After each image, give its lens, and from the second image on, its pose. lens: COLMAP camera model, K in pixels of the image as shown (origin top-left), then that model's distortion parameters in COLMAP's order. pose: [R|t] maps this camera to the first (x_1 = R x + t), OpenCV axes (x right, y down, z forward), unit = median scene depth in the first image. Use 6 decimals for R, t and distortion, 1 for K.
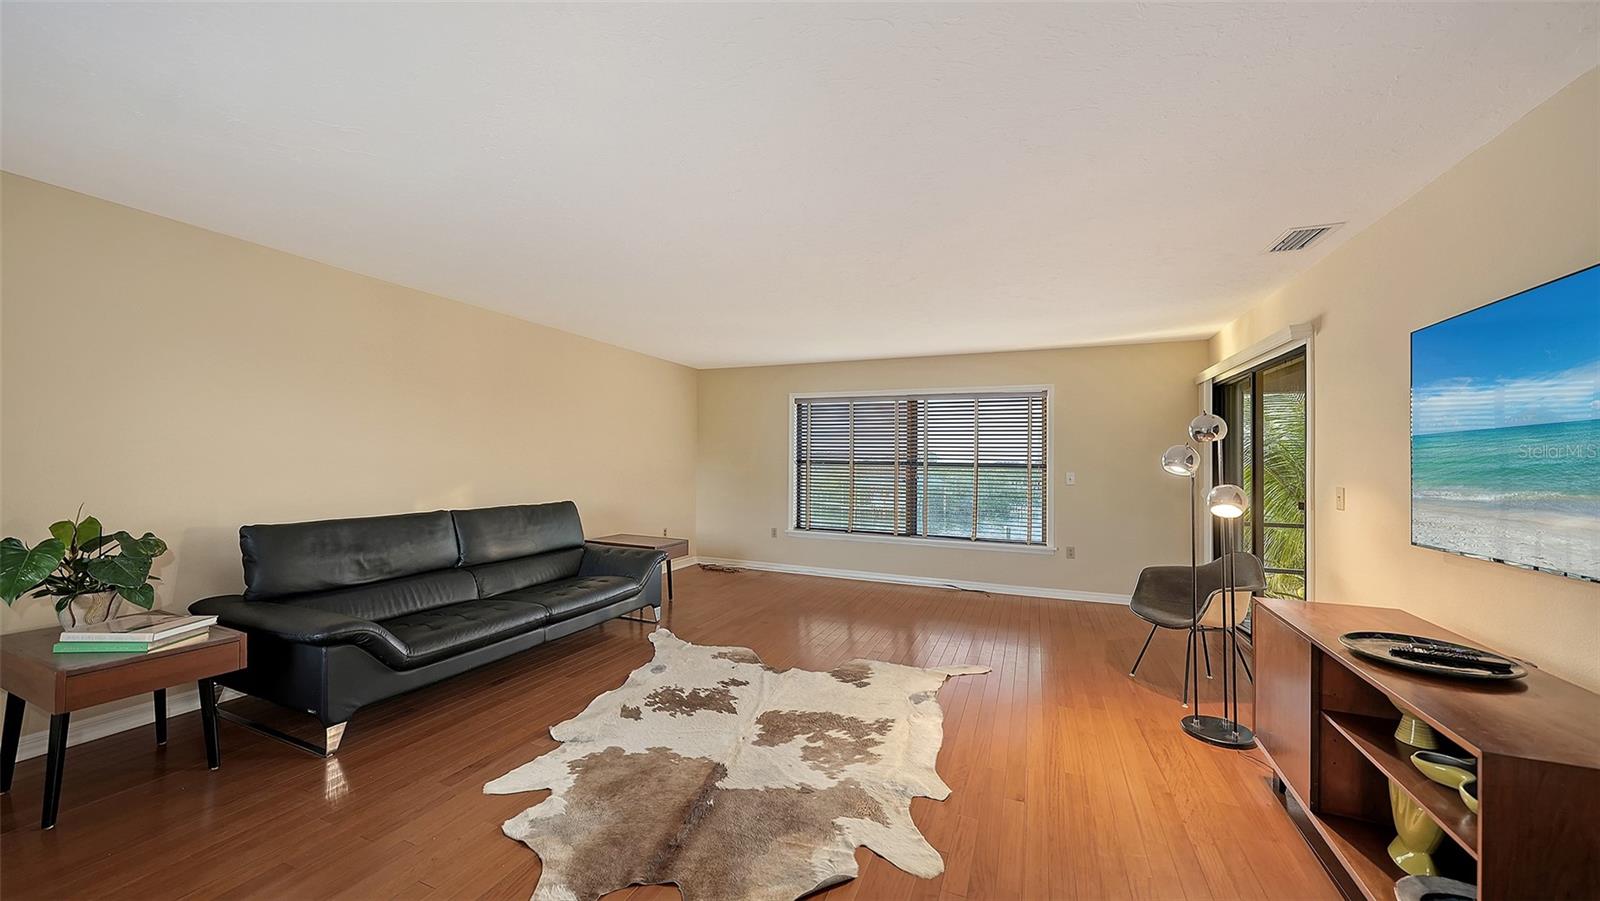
lens RADIAL K [[574.5, 0, 802.6], [0, 574.5, 457.9], [0, 0, 1]] dist [0.001428, 0.000091]
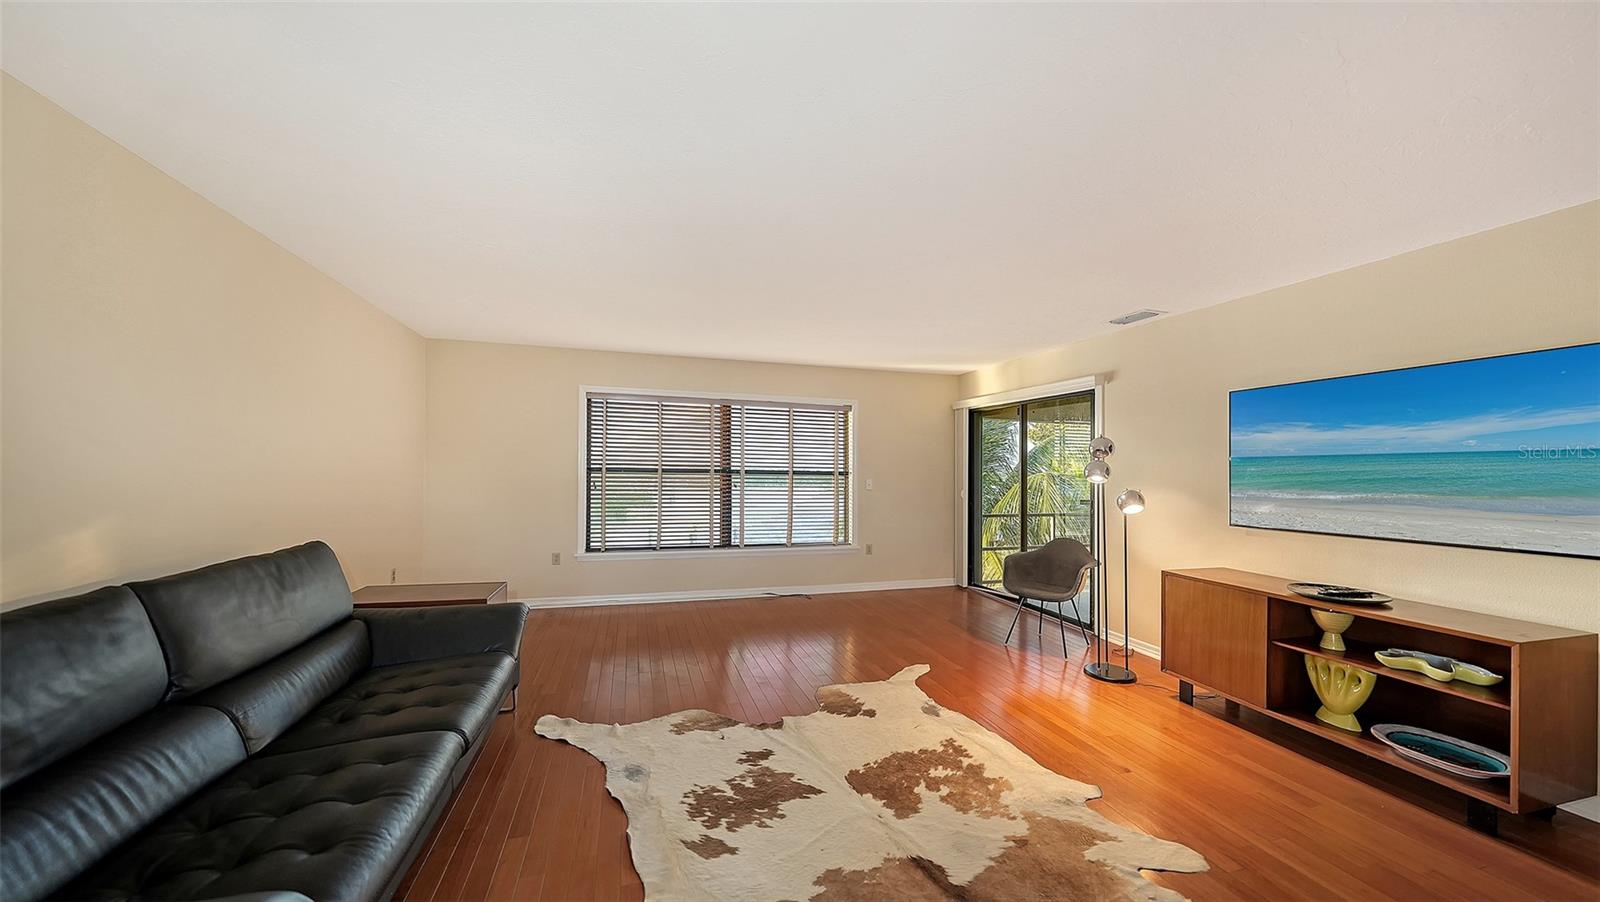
lens RADIAL K [[563.3, 0, 801.1], [0, 563.3, 460.0], [0, 0, 1]] dist [-0.000604, -0.000073]
pose [[0.772266, 0.007692, 0.635252, -0.469645], [-0.005945, 0.999970, -0.004882, -0.007761], [-0.635271, -0.000006, 0.772289, 0.306692]]
